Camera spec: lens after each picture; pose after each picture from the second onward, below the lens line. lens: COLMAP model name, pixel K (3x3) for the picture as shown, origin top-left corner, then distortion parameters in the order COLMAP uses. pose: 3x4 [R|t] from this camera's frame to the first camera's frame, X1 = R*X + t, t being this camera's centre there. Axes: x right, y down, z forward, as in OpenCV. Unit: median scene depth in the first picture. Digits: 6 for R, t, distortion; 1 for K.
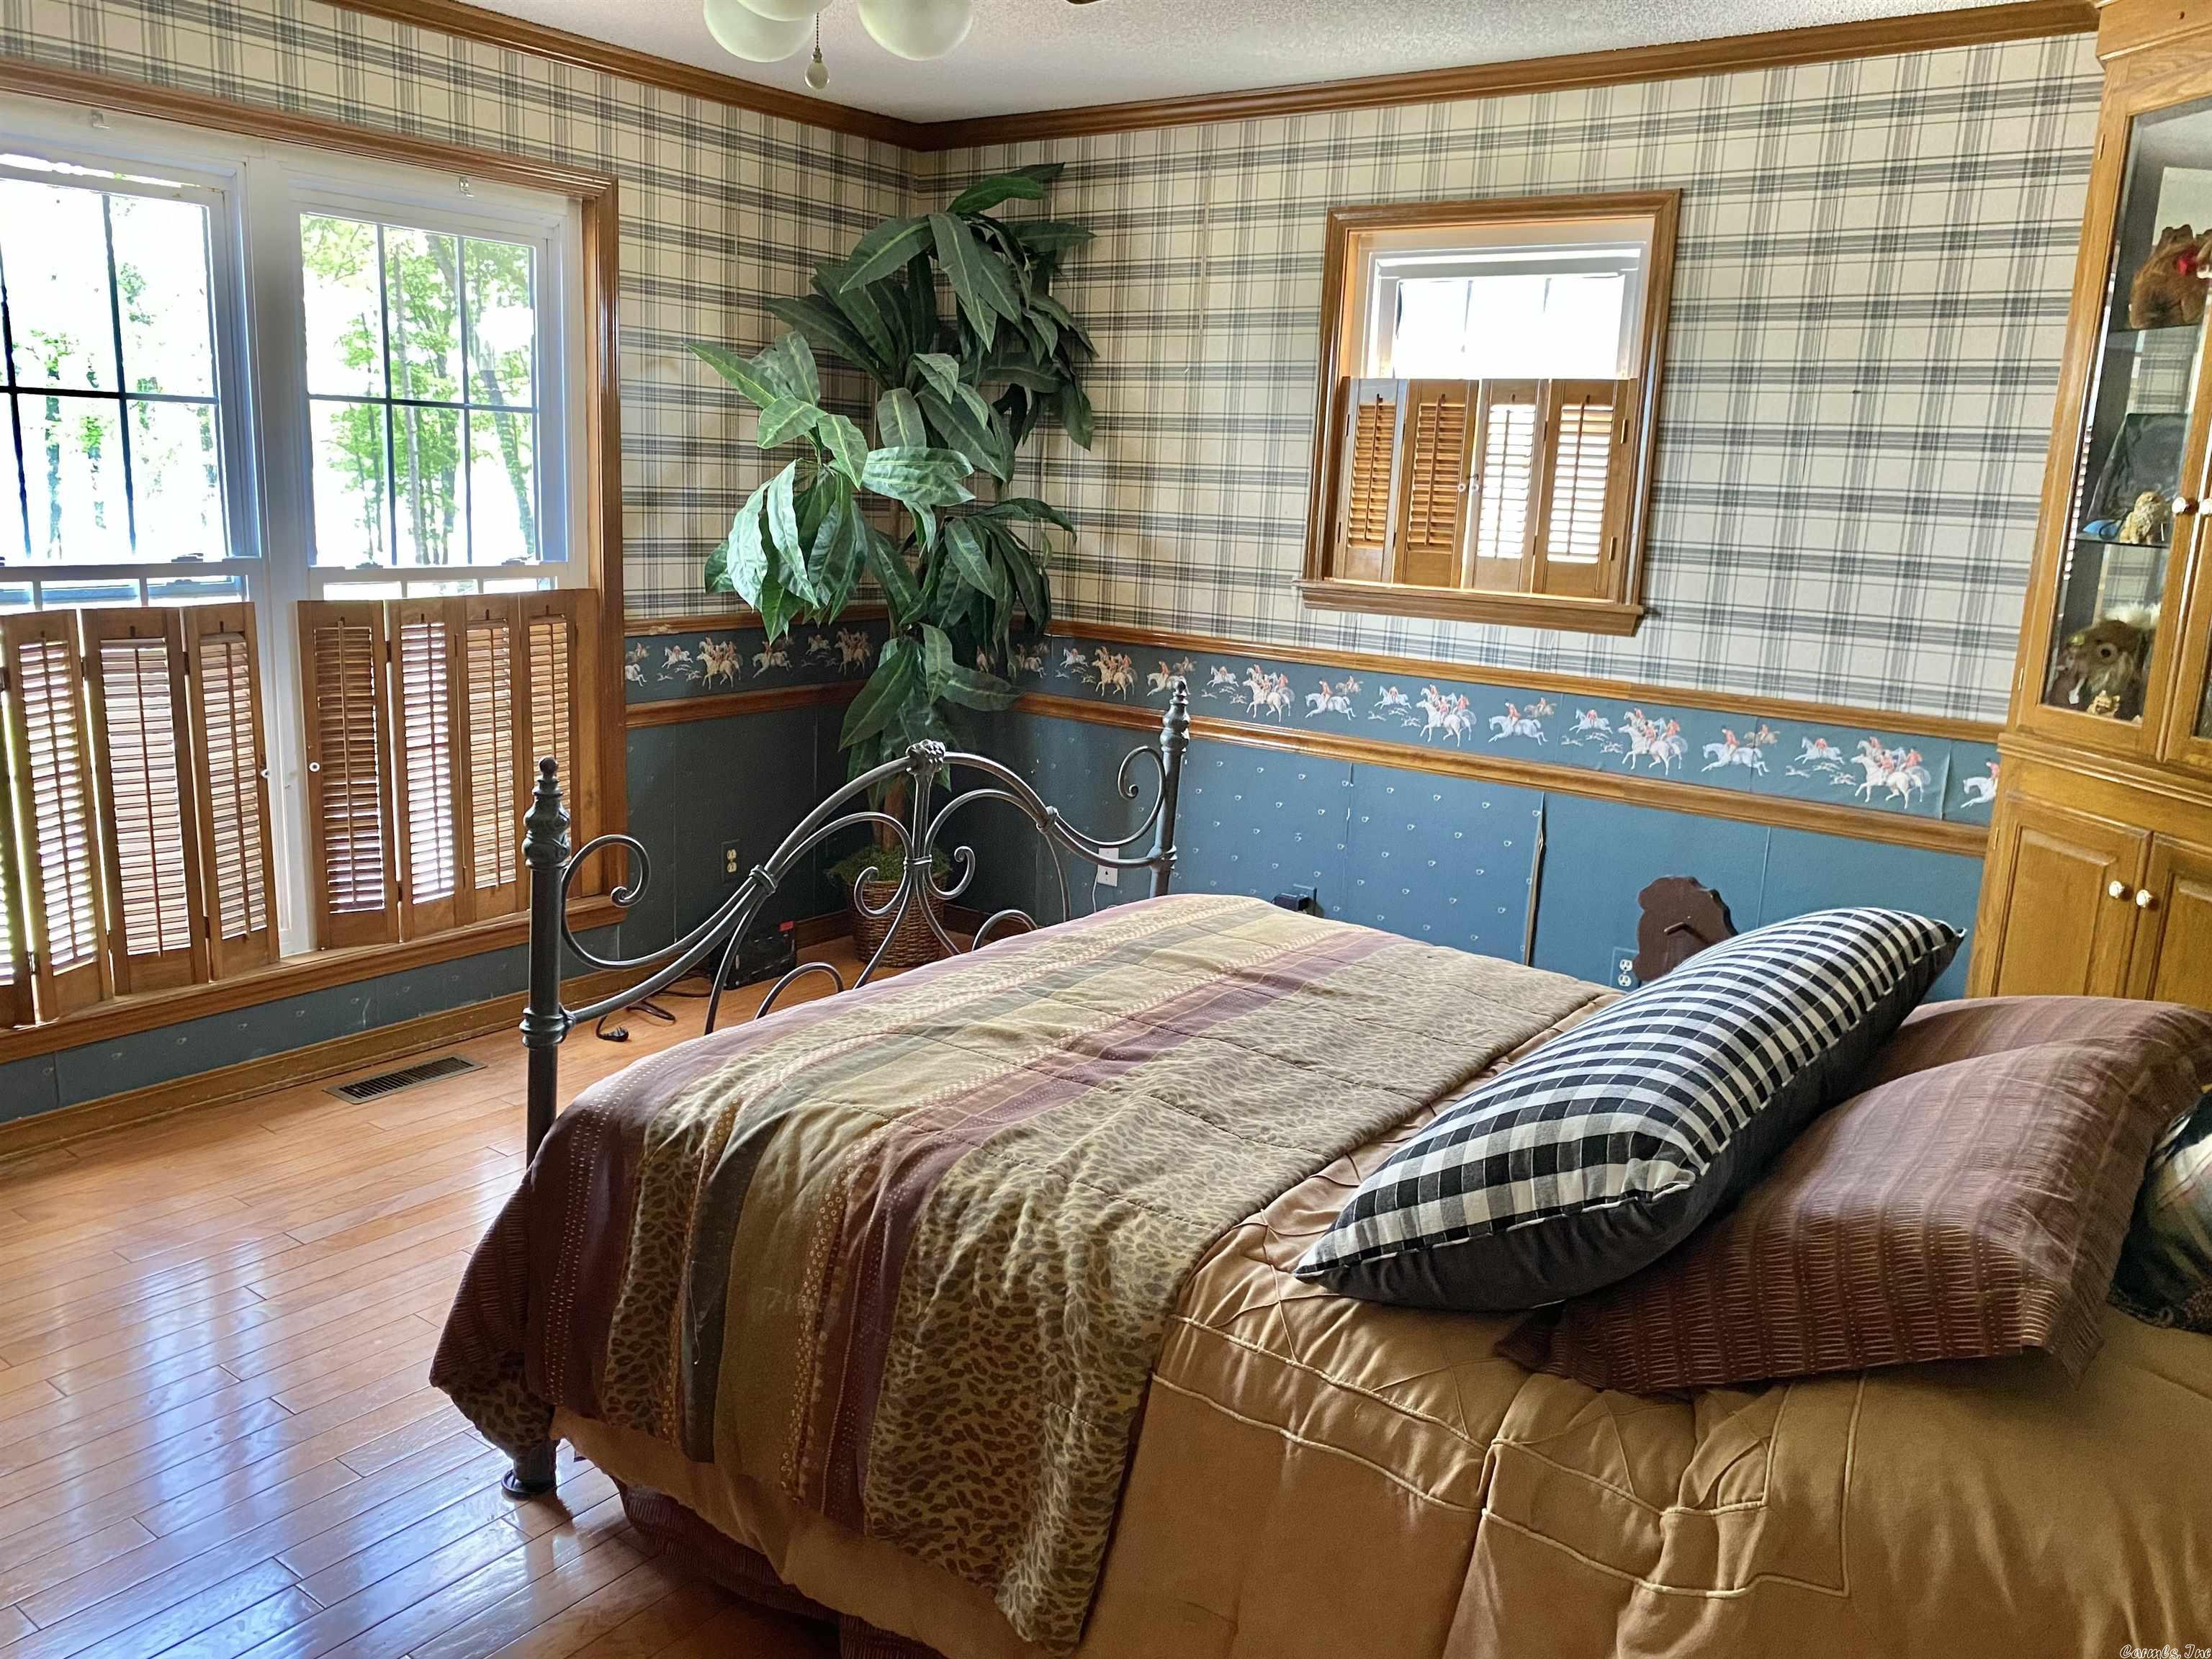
lens RADIAL K [[1670.0, 0, 1107.4], [0, 1670.0, 829.6], [0, 0, 1]] dist [-0.001667, 0.004710]
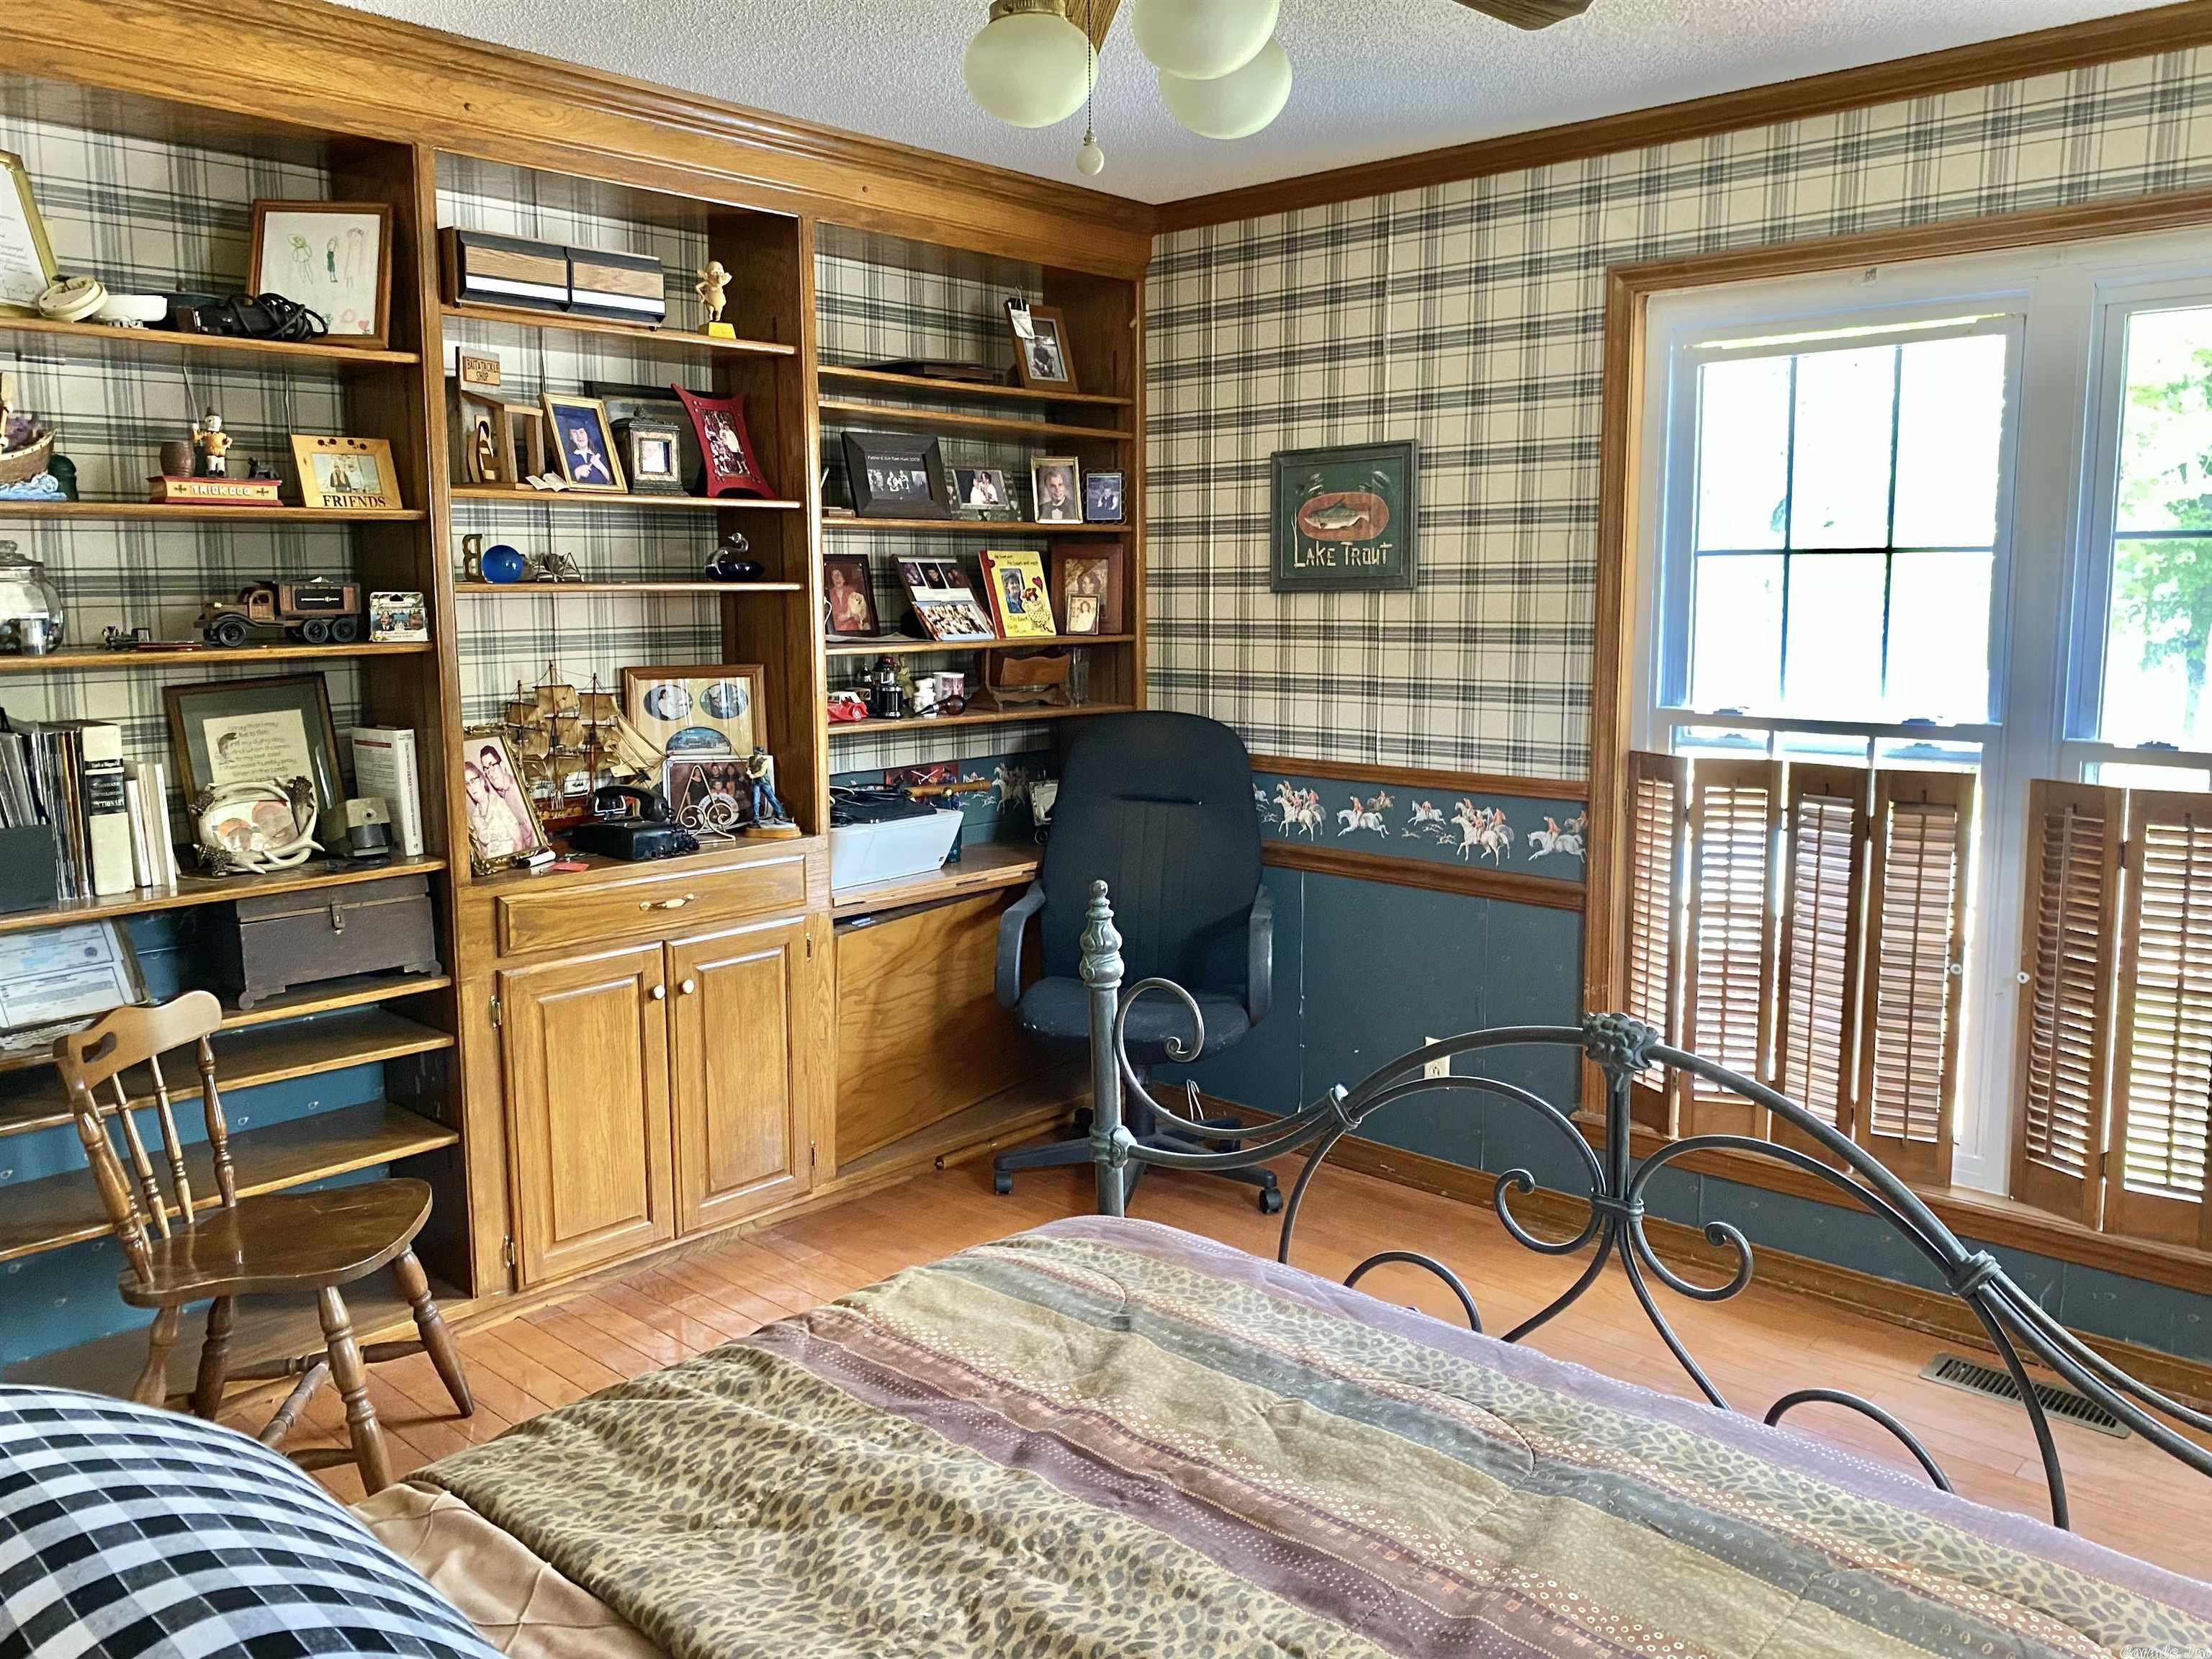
lens RADIAL K [[1670.0, 0, 1110.3], [0, 1670.0, 814.7], [0, 0, 1]] dist [-0.001667, 0.004710]
pose [[-0.107420, 0.094630, -0.989700, 0.403497], [-0.213271, 0.970094, 0.115904, -0.121574], [0.971070, 0.223525, -0.084026, 0.646065]]
